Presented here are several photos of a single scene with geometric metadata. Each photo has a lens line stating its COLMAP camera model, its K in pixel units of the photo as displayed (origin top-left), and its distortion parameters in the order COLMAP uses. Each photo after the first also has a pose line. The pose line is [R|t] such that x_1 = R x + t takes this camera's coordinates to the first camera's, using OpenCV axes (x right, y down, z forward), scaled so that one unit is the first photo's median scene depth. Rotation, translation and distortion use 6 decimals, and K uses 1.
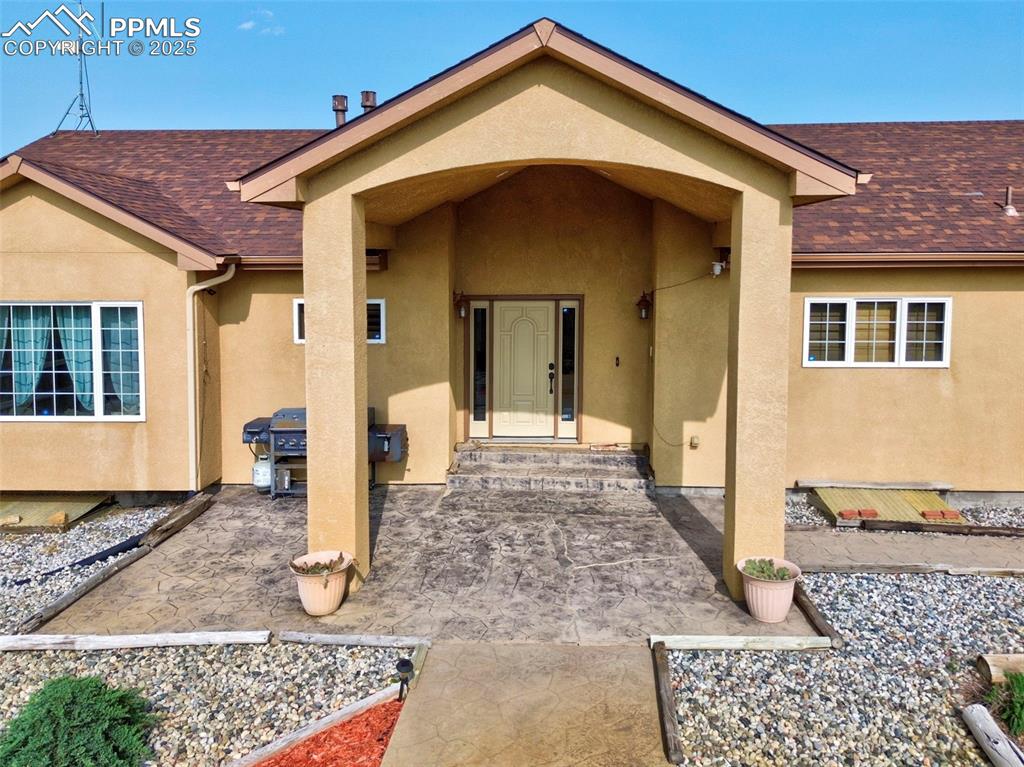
lens RADIAL K [[737.9, 0, 512.0], [0, 737.9, 383.5], [0, 0, 1]] dist [0.064104, -0.097477]
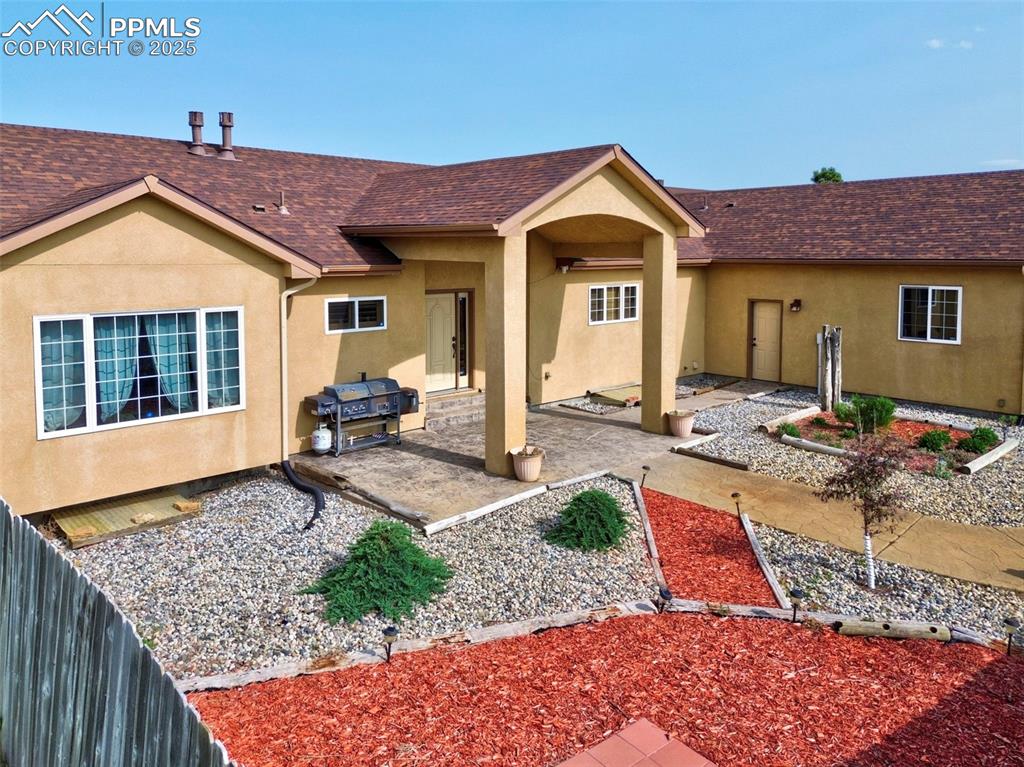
lens RADIAL K [[737.9, 0, 512.0], [0, 737.9, 383.5], [0, 0, 1]] dist [0.064104, -0.097477]
pose [[0.709884, -0.122764, 0.693537, -0.979267], [0.118369, 0.991481, 0.054344, -0.002262], [-0.694301, 0.043515, 0.718368, -0.123093]]
